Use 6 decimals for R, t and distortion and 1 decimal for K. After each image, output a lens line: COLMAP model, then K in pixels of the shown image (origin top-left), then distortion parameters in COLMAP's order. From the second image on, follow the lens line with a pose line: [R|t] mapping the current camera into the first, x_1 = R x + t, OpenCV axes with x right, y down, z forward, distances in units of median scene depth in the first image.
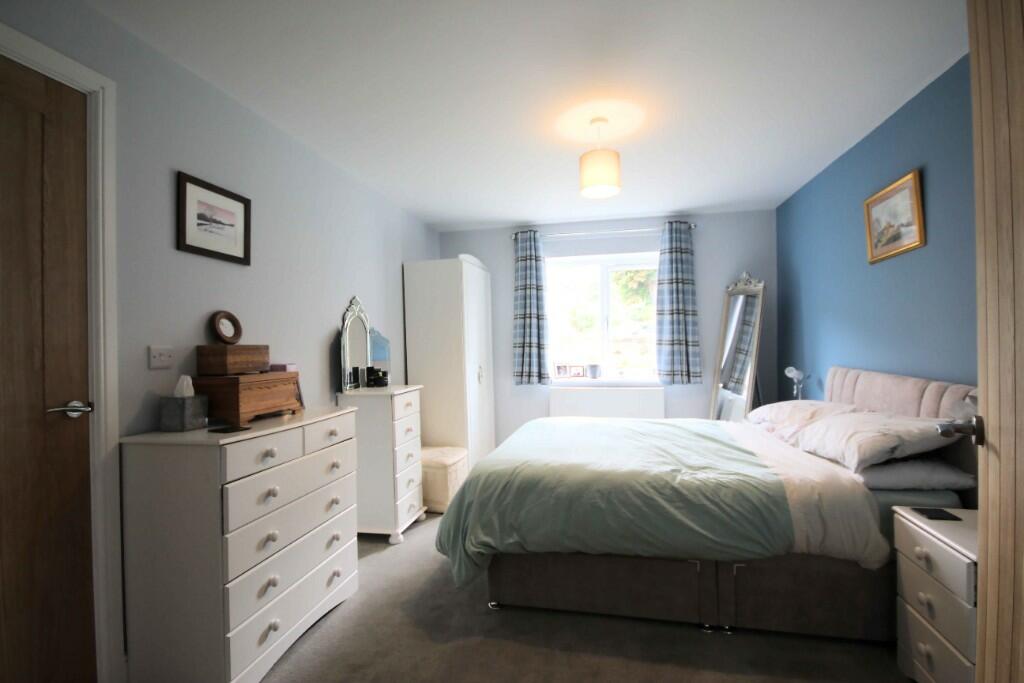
lens RADIAL K [[473.7, 0, 514.2], [0, 473.7, 344.6], [0, 0, 1]] dist [-0.005308, 0.000276]
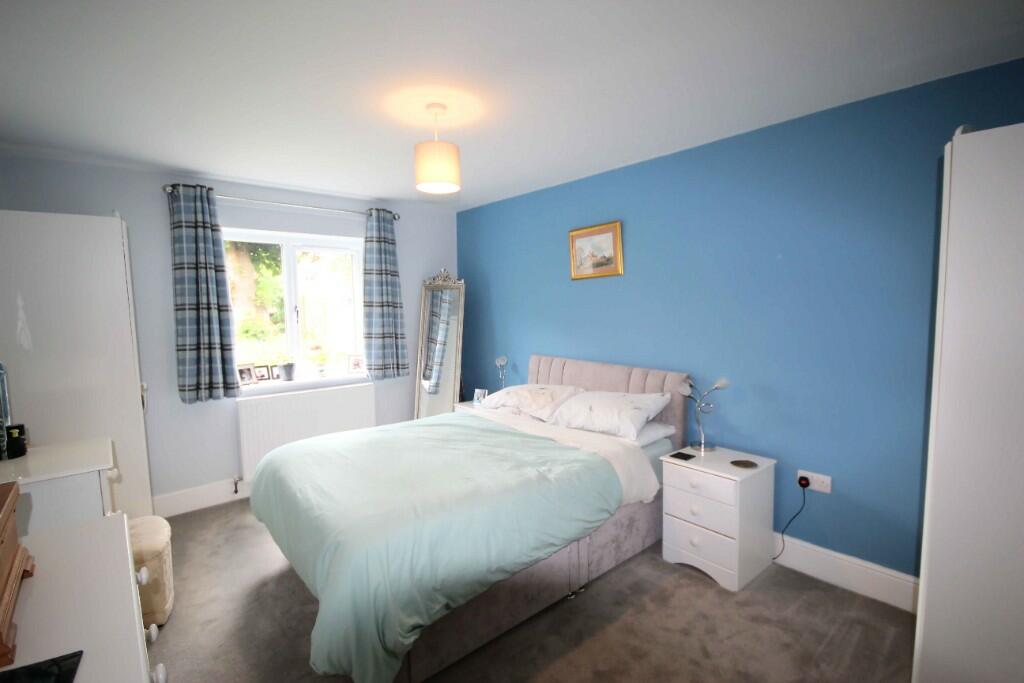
lens RADIAL K [[473.7, 0, 514.2], [0, 473.7, 344.6], [0, 0, 1]] dist [-0.005308, 0.000276]
pose [[0.605836, -0.059811, 0.793338, -0.270596], [0.006463, 0.997507, 0.070269, -0.051983], [-0.795563, -0.037444, 0.604713, 0.192890]]
